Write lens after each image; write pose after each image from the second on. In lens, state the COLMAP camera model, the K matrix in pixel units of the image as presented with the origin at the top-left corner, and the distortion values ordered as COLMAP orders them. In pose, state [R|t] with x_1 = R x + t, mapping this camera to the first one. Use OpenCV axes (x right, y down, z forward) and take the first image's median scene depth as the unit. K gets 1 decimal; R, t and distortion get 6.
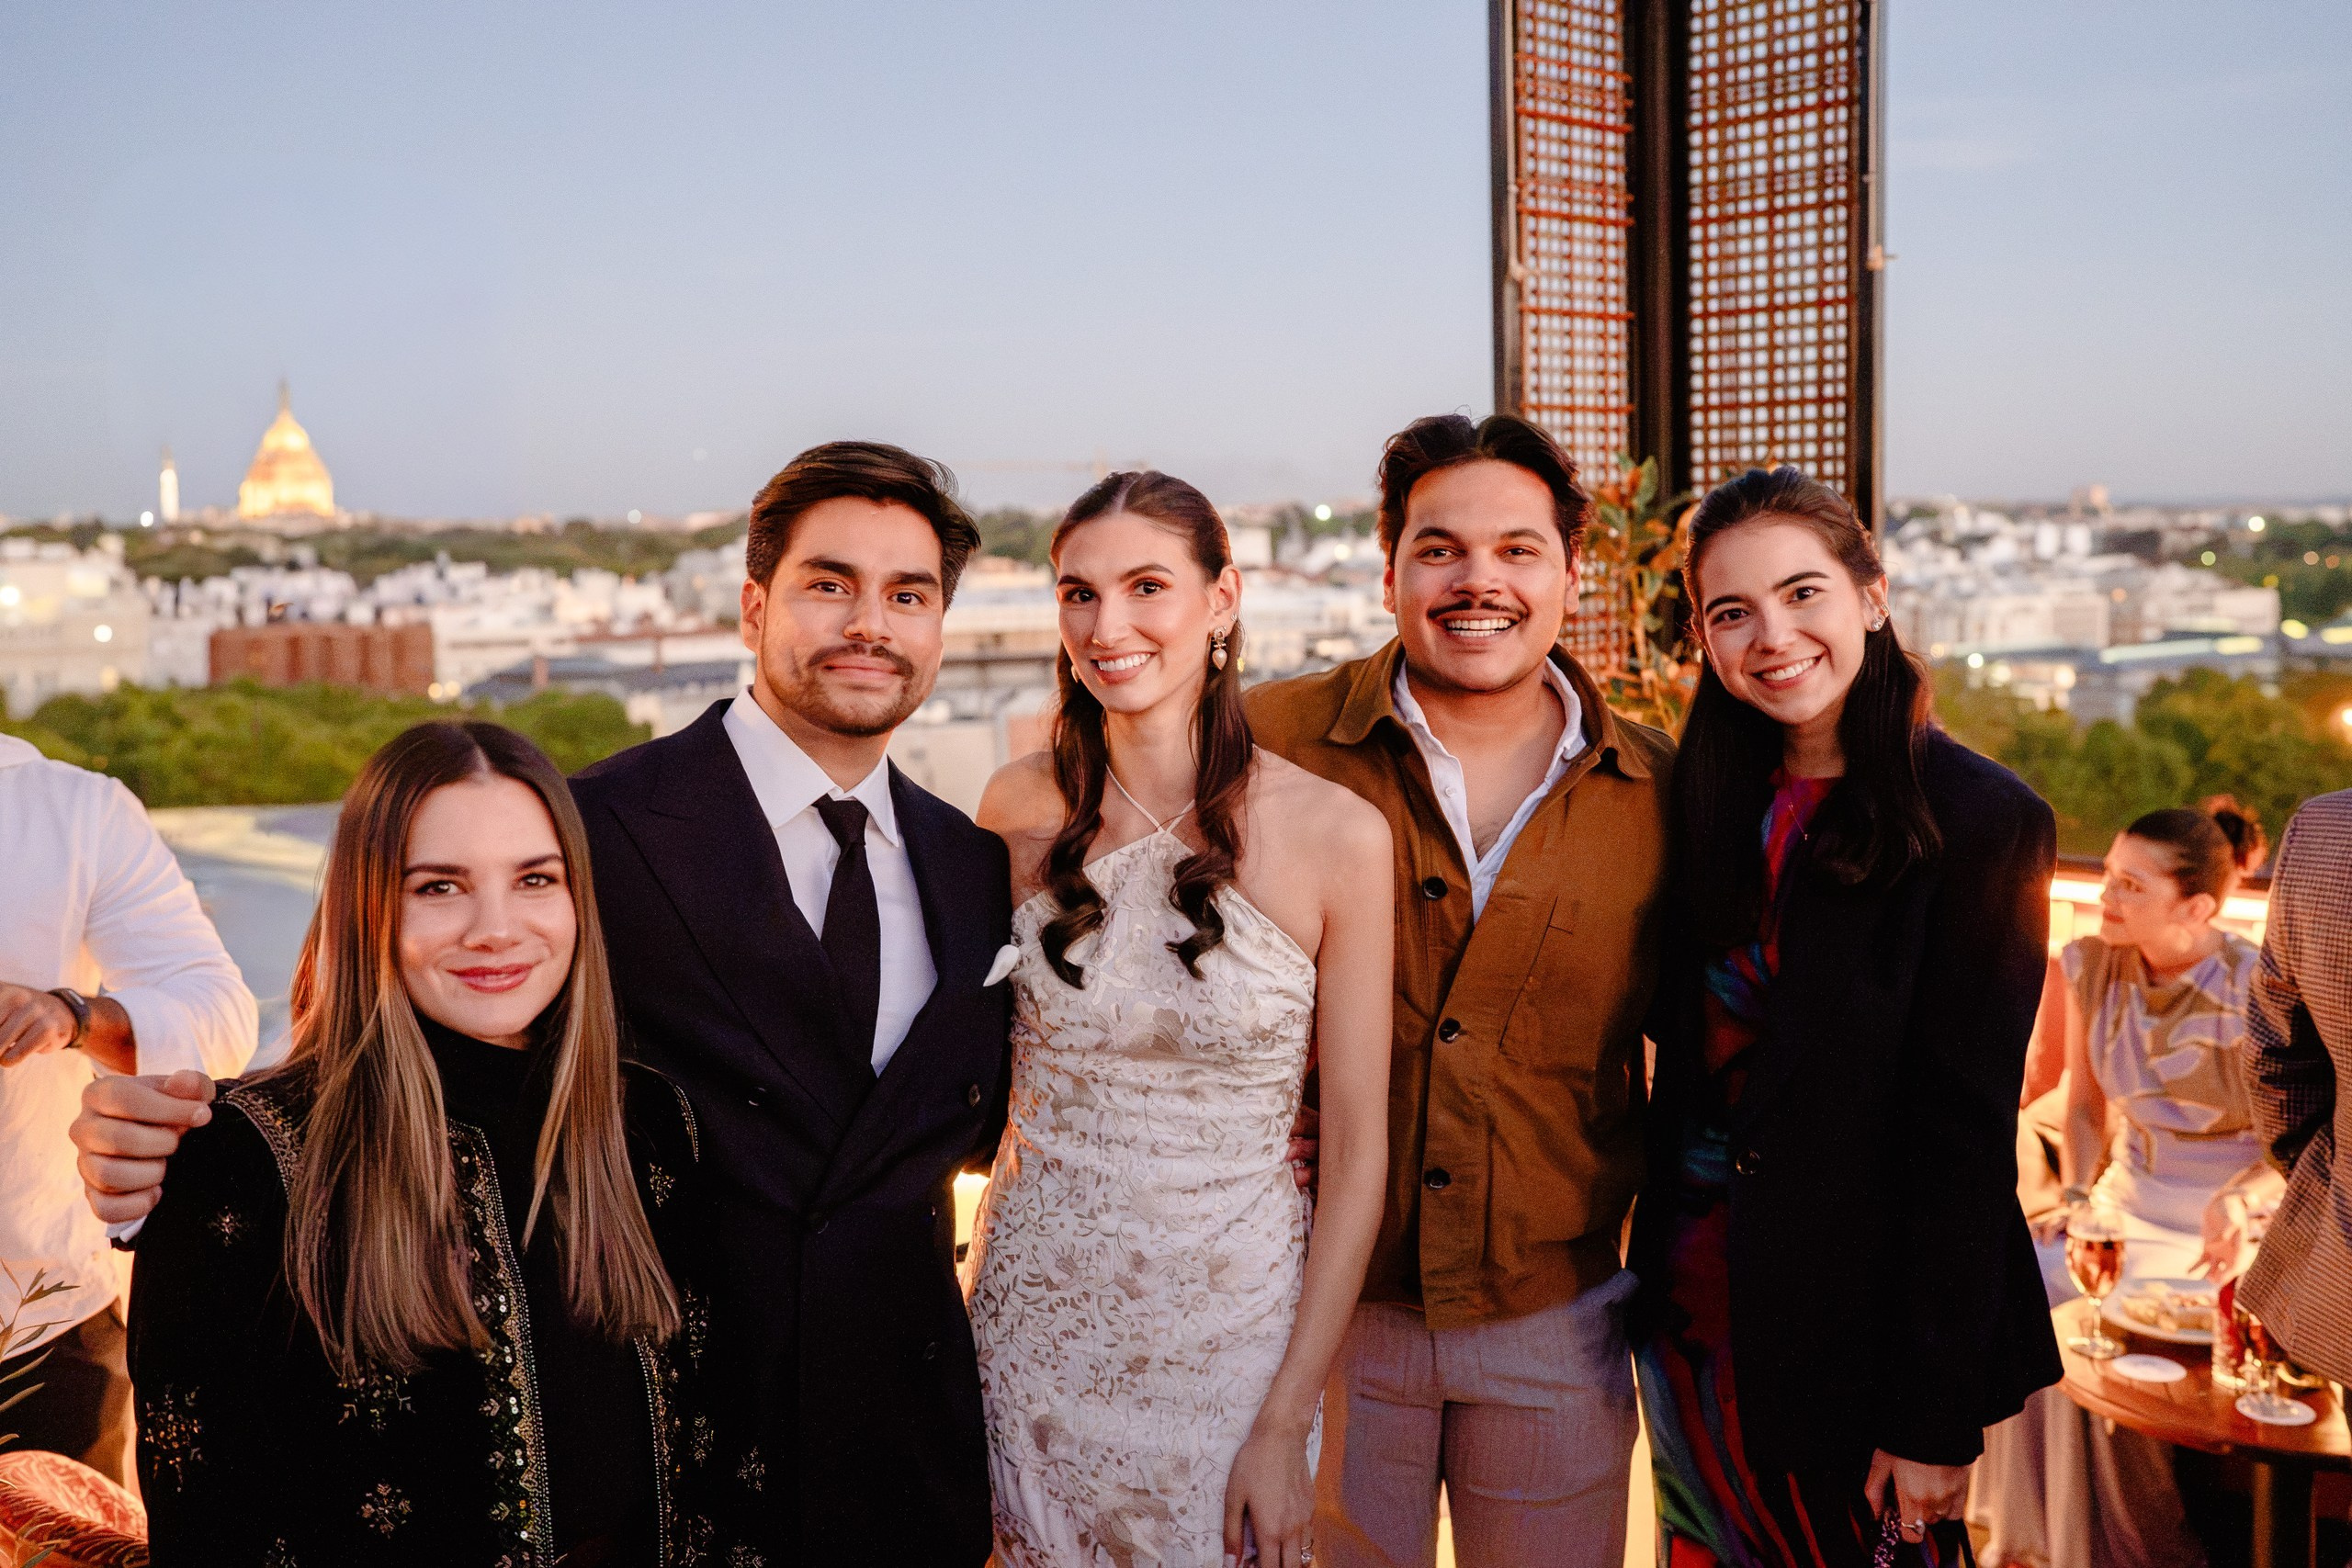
lens RADIAL K [[2439.7, 0, 1169.6], [0, 2439.7, 741.5], [0, 0, 1]] dist [-0.054229, 0.239730]
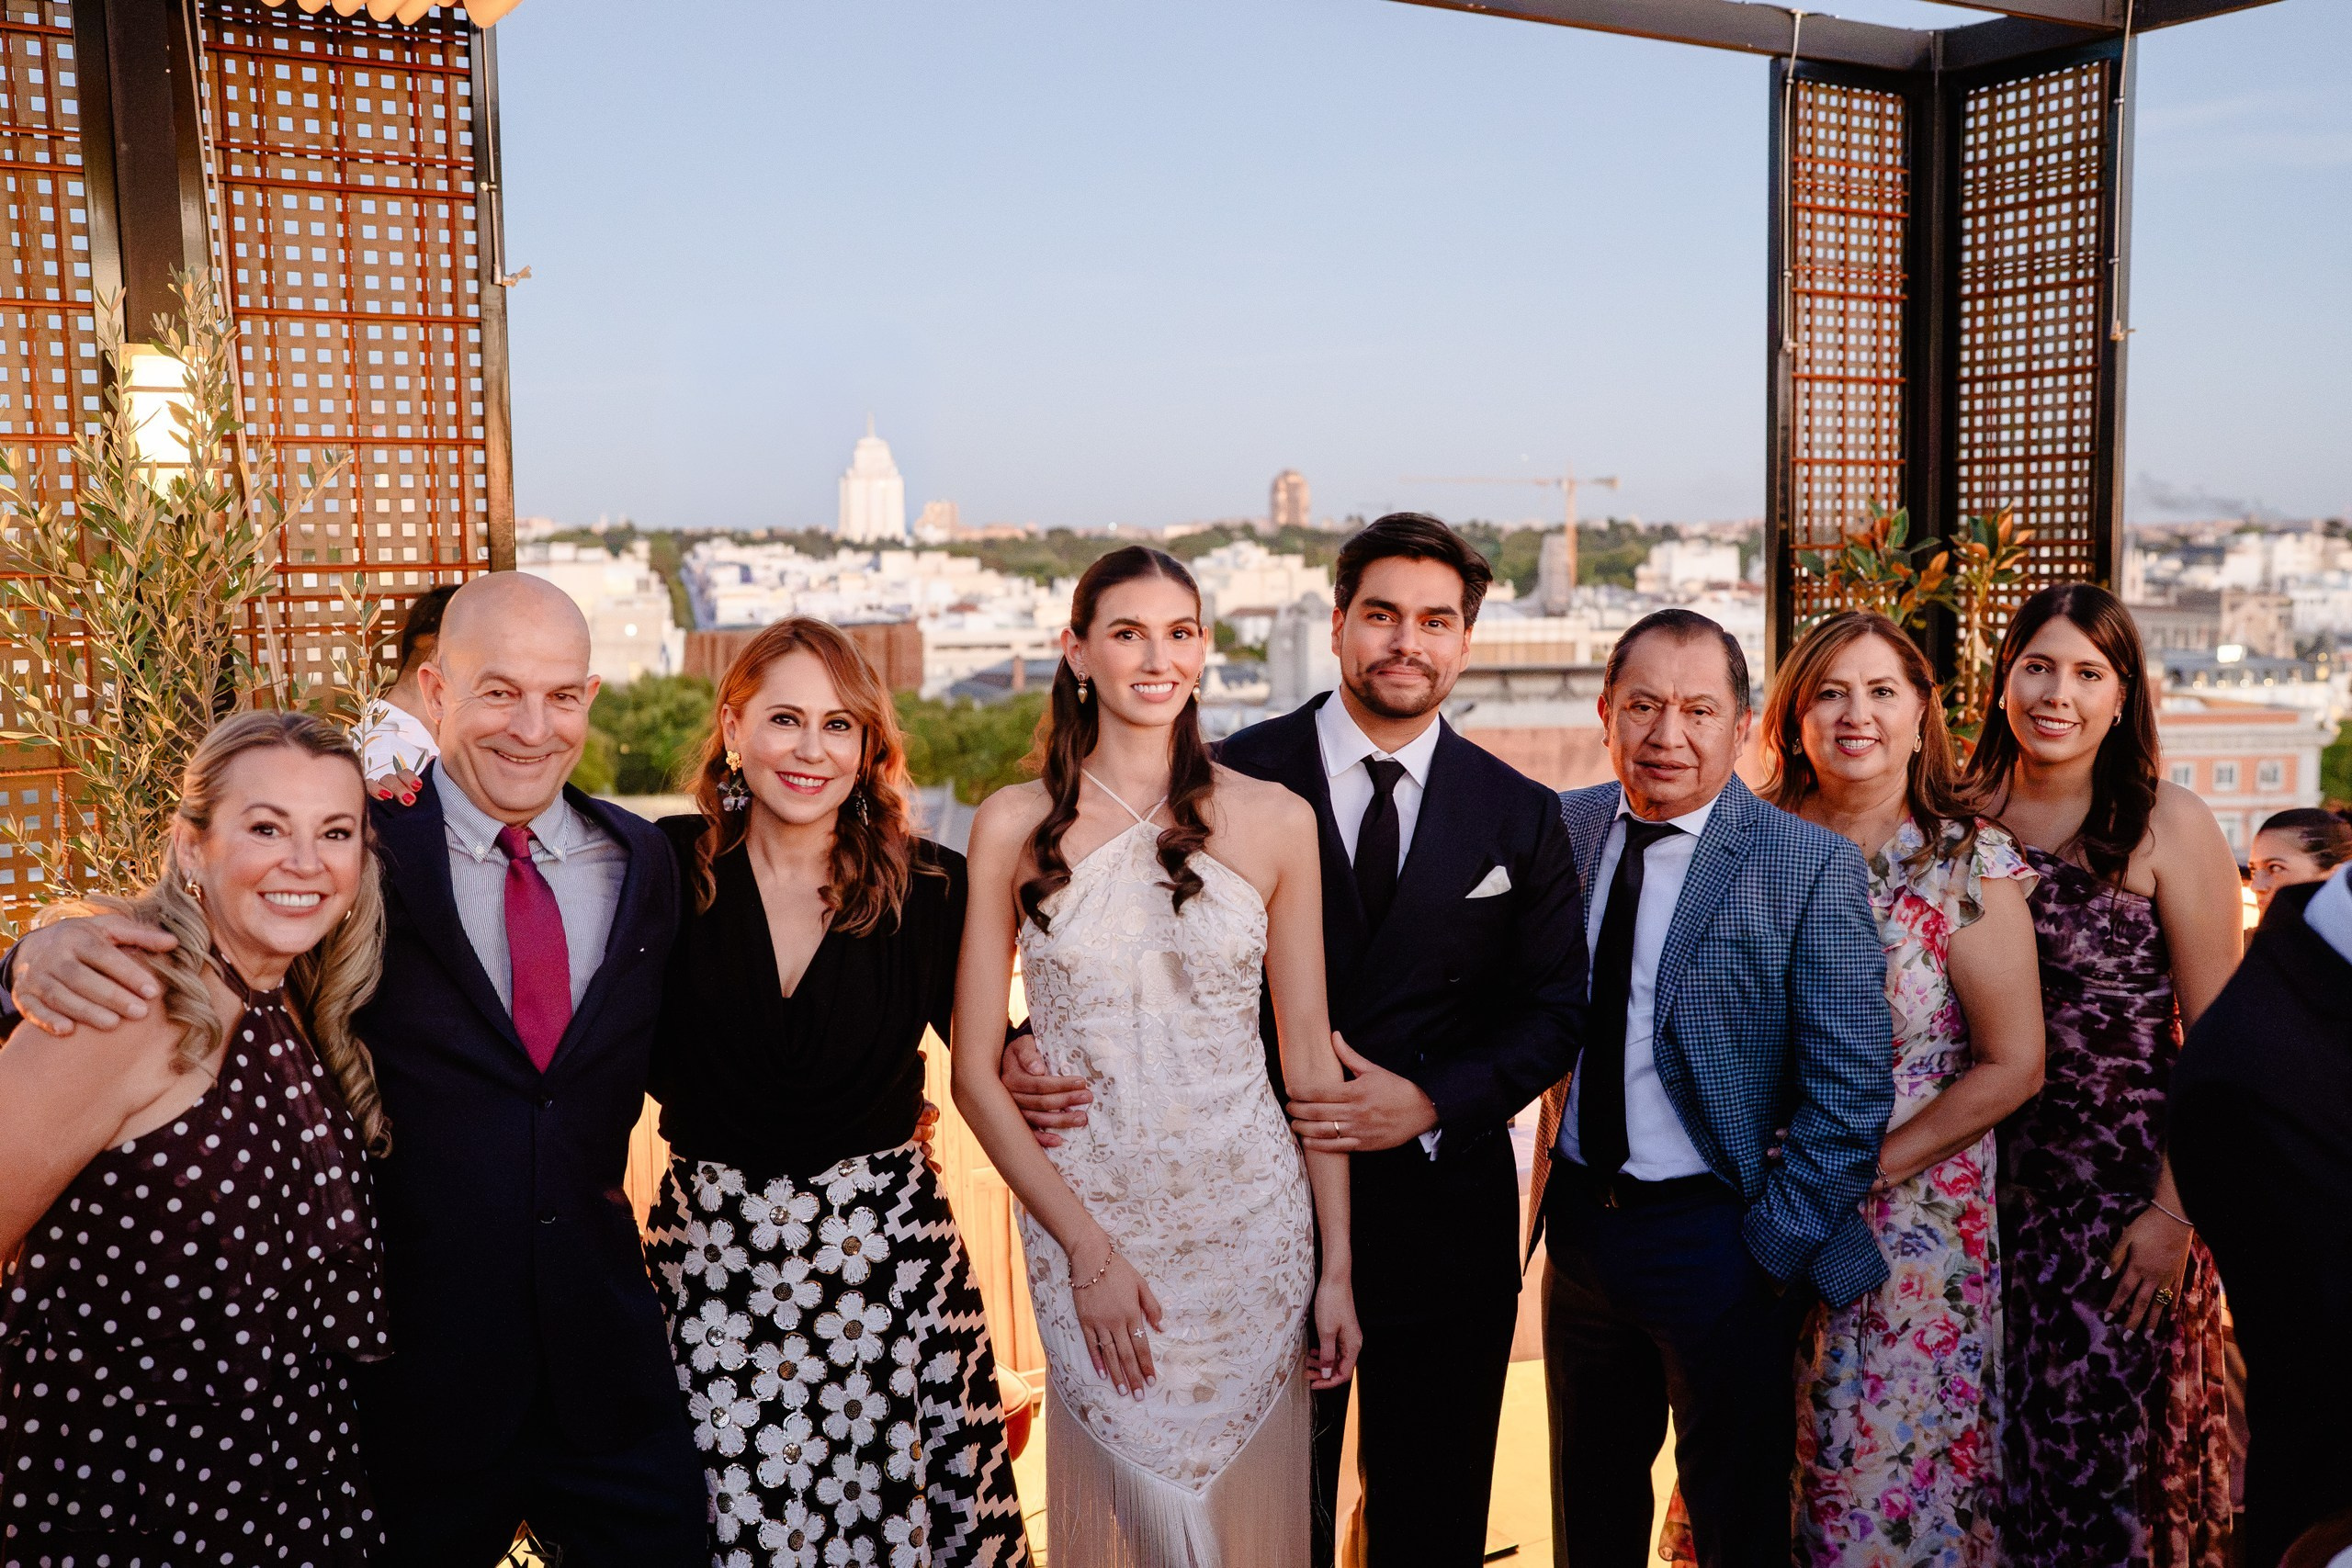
lens RADIAL K [[2489.4, 0, 1174.5], [0, 2489.4, 740.9], [0, 0, 1]] dist [-0.049357, 0.229983]
pose [[0.980527, 0.026815, -0.194546, 0.088153], [-0.027868, 0.999608, -0.002677, 0.006009], [0.194398, 0.008046, 0.980890, -0.206735]]
